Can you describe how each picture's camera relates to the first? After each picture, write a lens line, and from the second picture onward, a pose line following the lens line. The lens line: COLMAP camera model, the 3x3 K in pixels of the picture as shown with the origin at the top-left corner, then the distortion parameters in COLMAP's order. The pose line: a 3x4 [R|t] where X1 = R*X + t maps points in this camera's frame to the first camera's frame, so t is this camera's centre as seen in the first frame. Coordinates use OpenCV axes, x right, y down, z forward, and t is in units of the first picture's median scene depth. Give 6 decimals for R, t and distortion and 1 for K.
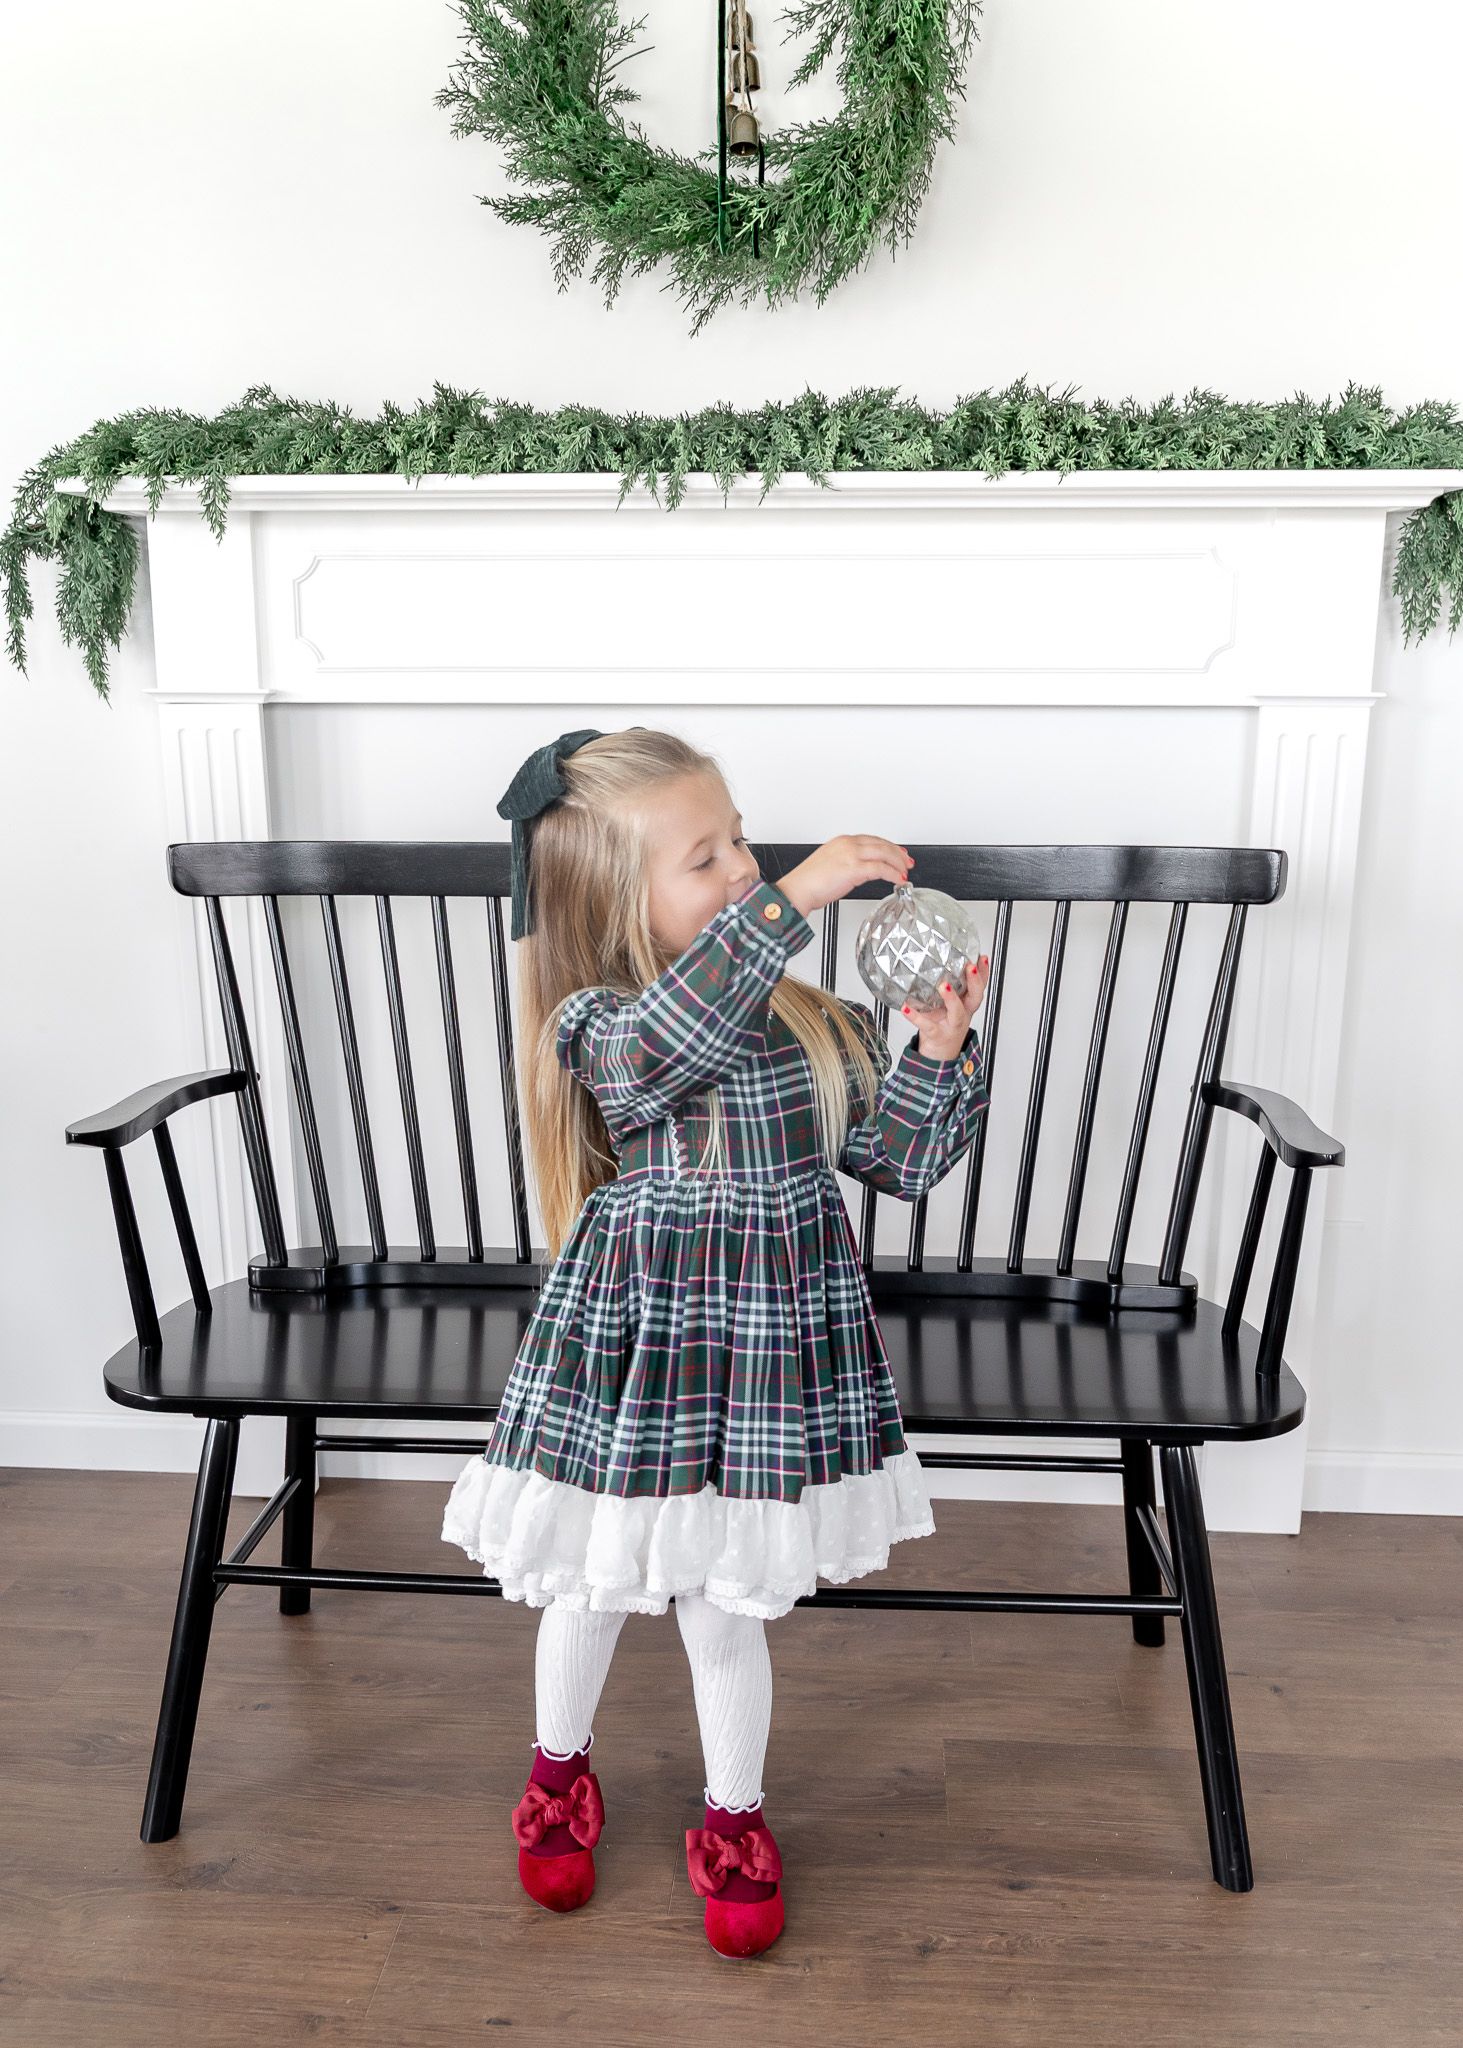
lens RADIAL K [[1849.6, 0, 723.4], [0, 1849.6, 1158.3], [0, 0, 1]] dist [0.001180, -0.010988]
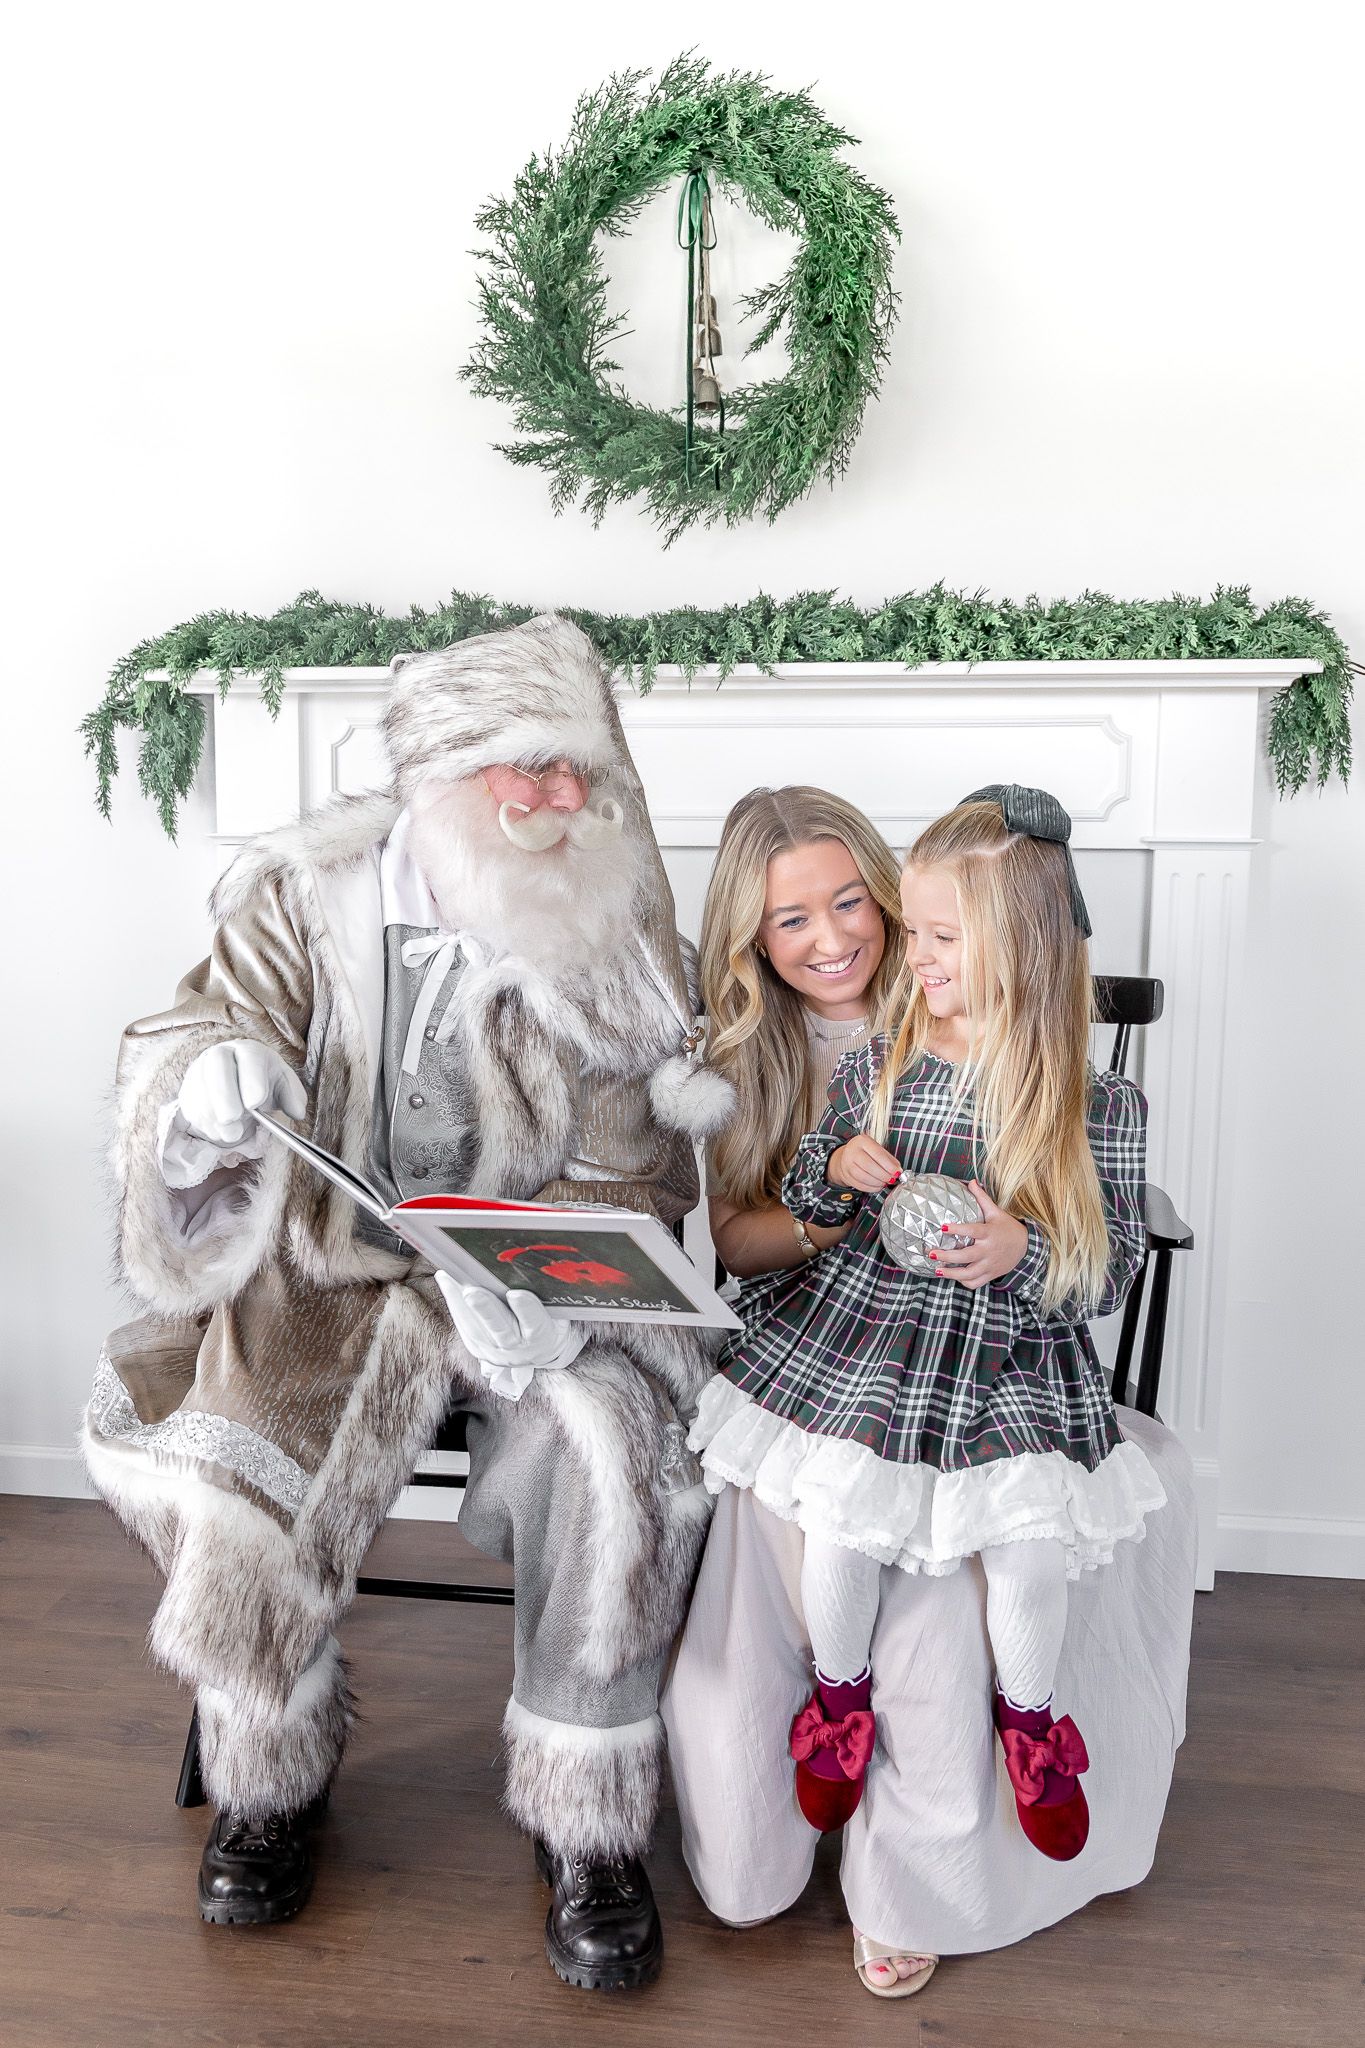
lens RADIAL K [[1893.9, 0, 571.4], [0, 1893.9, 1030.6], [0, 0, 1]] dist [0.000494, -0.006525]
pose [[0.996564, 0.008588, -0.082377, 0.028027], [-0.017426, 0.994087, -0.107179, 0.001286], [0.080969, 0.108246, 0.990821, -0.204175]]
